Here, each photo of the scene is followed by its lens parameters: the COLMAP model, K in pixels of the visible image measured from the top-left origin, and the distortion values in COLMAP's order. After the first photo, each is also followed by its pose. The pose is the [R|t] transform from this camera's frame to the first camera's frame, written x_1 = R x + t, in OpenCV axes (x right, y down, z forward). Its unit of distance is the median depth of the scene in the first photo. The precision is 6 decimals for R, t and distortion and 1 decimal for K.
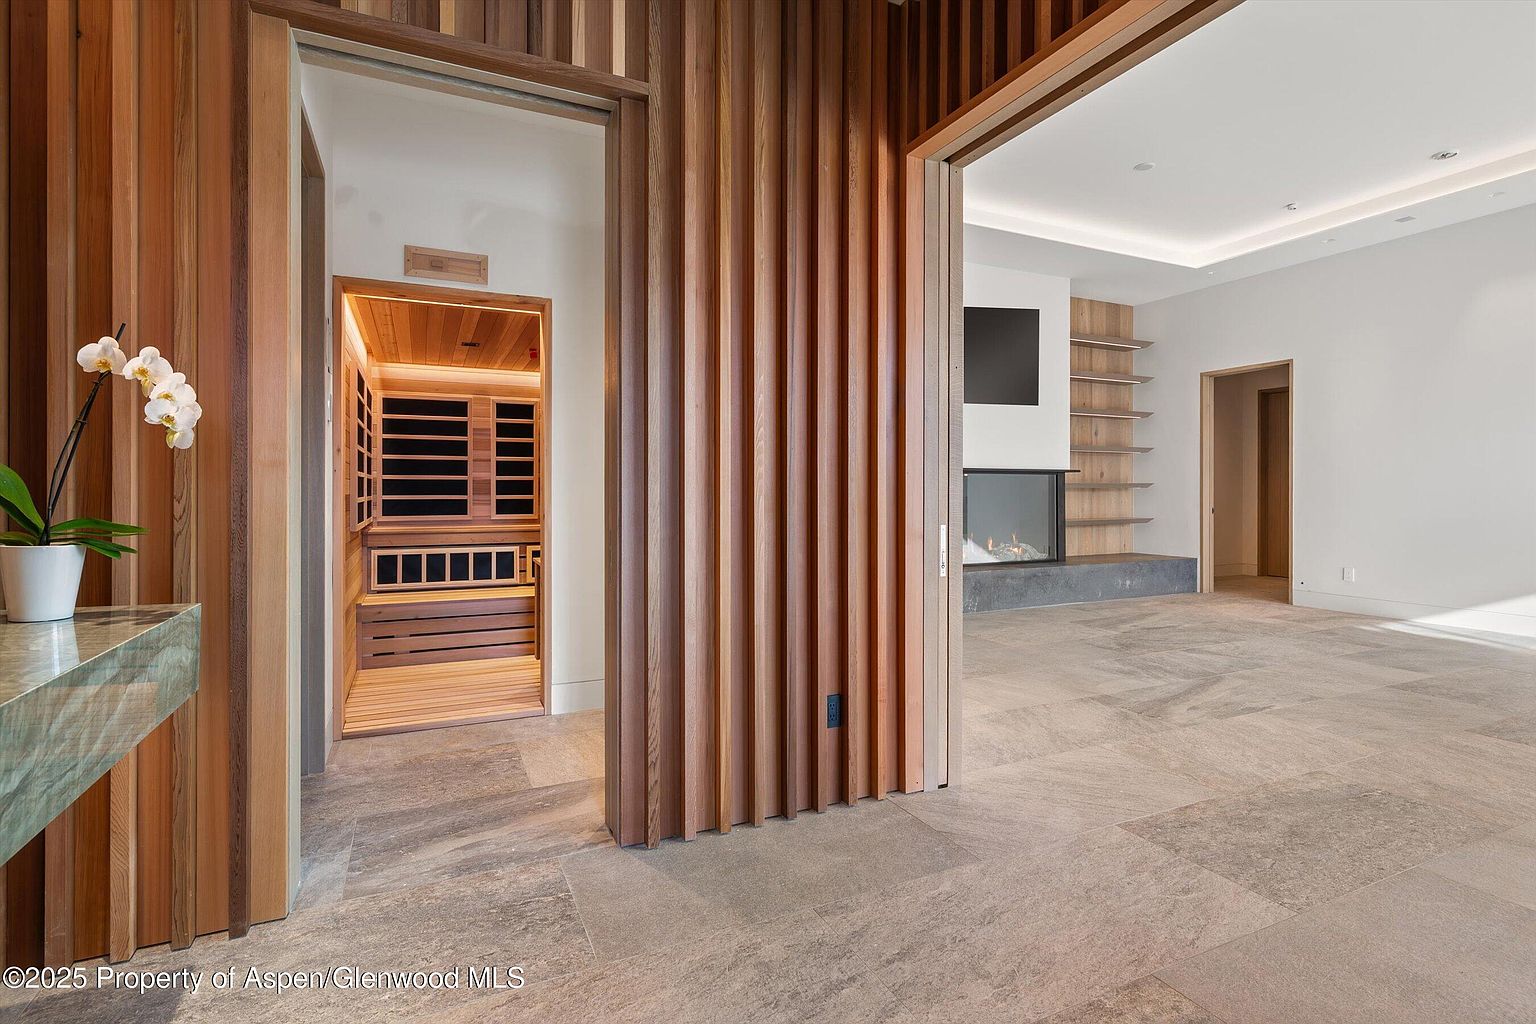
lens RADIAL K [[744.5, 0, 771.9], [0, 744.5, 491.9], [0, 0, 1]] dist [0.000635, 0.000276]
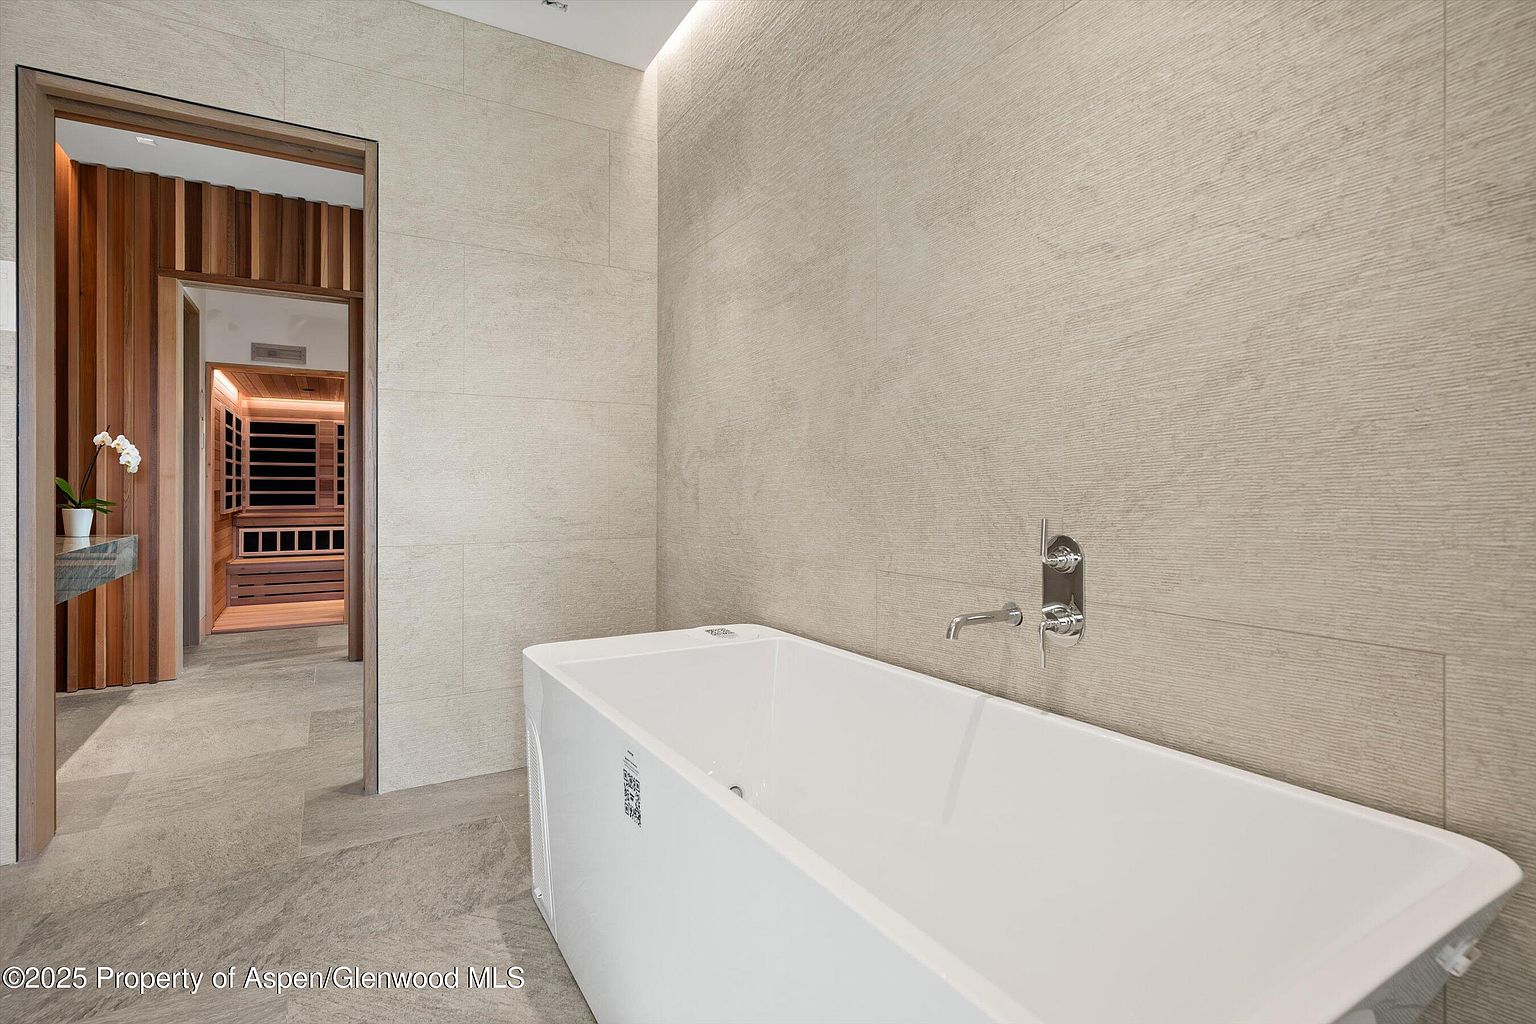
lens RADIAL K [[744.5, 0, 771.9], [0, 744.5, 491.9], [0, 0, 1]] dist [0.000635, 0.000276]
pose [[0.995494, 0.002580, 0.094792, 0.360773], [-0.003003, 0.999986, 0.004315, -0.002959], [-0.094779, -0.004580, 0.995488, -0.548869]]
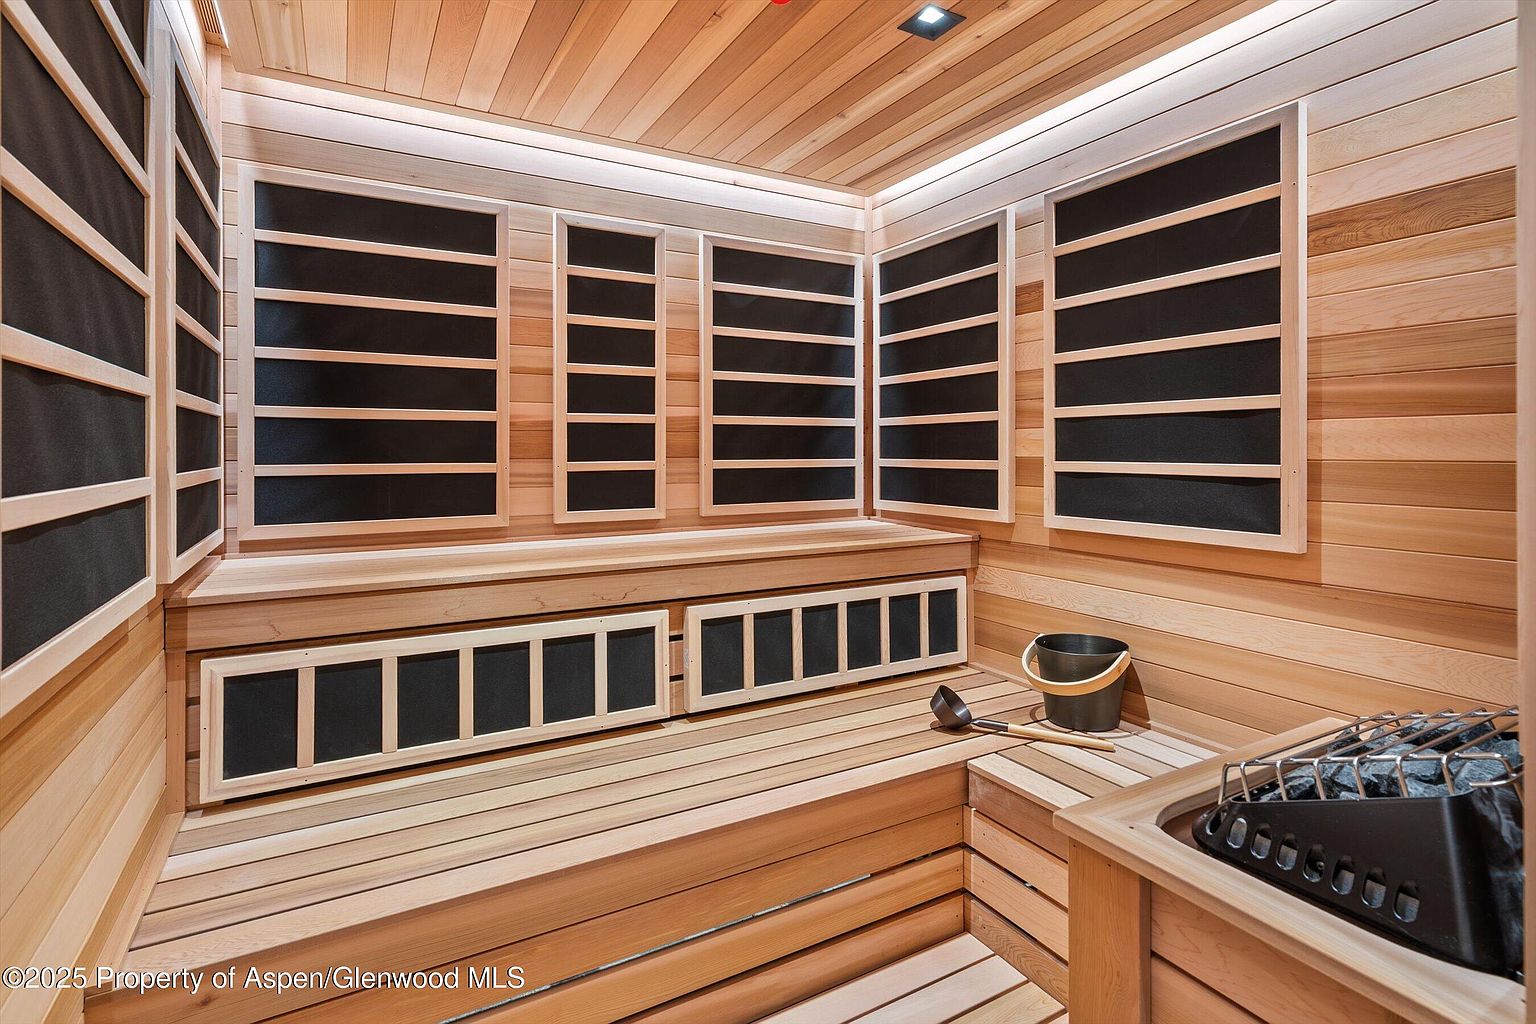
lens RADIAL K [[762.4, 0, 776.3], [0, 762.4, 447.0], [0, 0, 1]] dist [0.001471, -0.000028]
pose [[0.996822, -0.003341, 0.079595, -0.341308], [0.003741, 0.999981, -0.004877, -0.000915], [-0.079578, 0.005159, 0.996815, 0.690498]]
